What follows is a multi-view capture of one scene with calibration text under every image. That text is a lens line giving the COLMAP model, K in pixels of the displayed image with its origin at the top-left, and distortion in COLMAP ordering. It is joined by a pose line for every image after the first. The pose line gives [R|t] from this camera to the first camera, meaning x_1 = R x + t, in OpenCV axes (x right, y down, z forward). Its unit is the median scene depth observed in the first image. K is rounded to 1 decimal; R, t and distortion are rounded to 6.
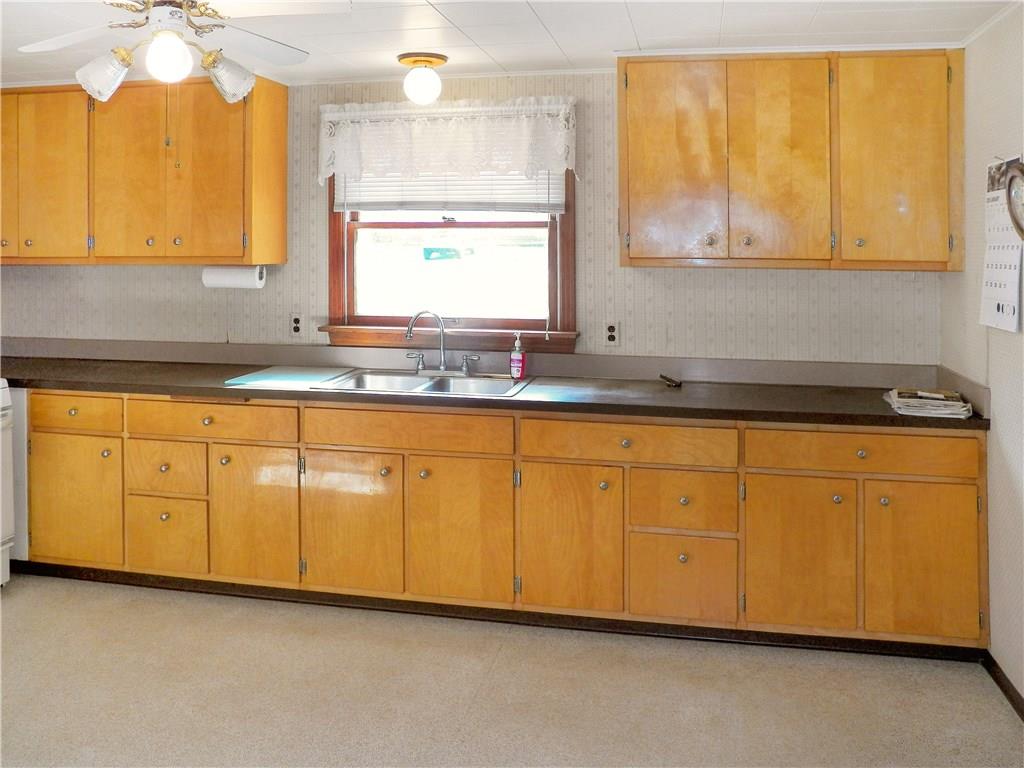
lens RADIAL K [[887.1, 0, 512.0], [0, 887.1, 384.0], [0, 0, 1]] dist [-0.064049, 0.013274]
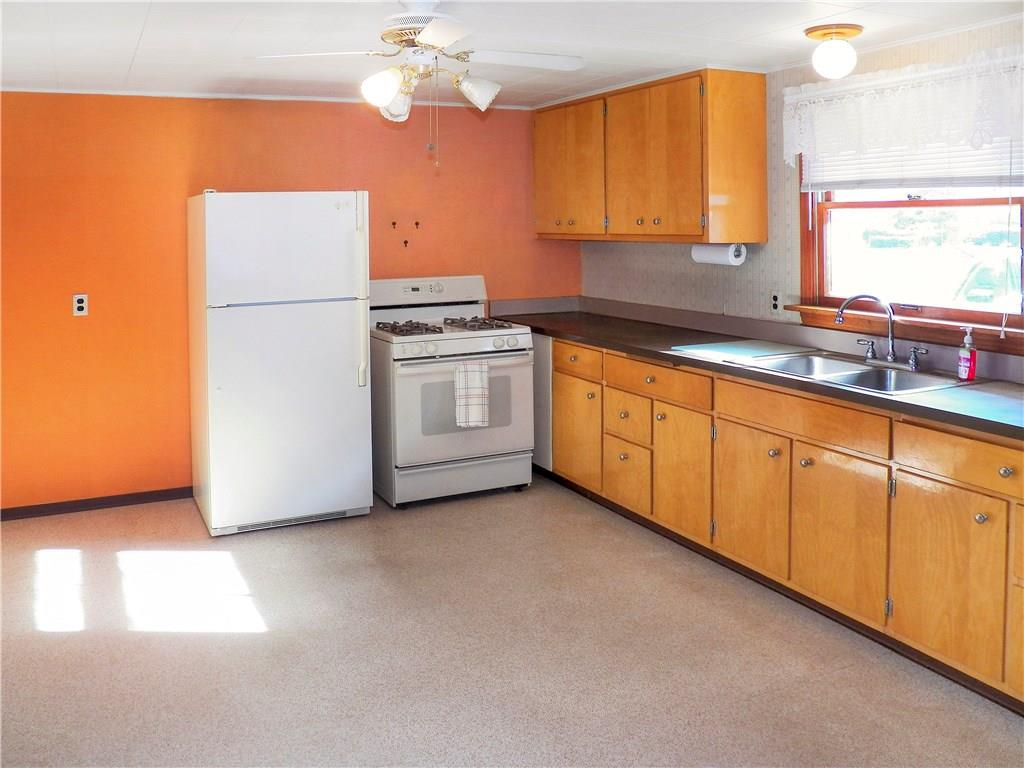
lens RADIAL K [[832.6, 0, 511.0], [0, 832.6, 343.6], [0, 0, 1]] dist [-0.113440, 0.103910]
pose [[0.656404, 0.099173, -0.747862, 0.319766], [-0.110496, 0.993269, 0.034733, -0.020616], [0.746273, 0.059837, 0.662945, 0.151906]]
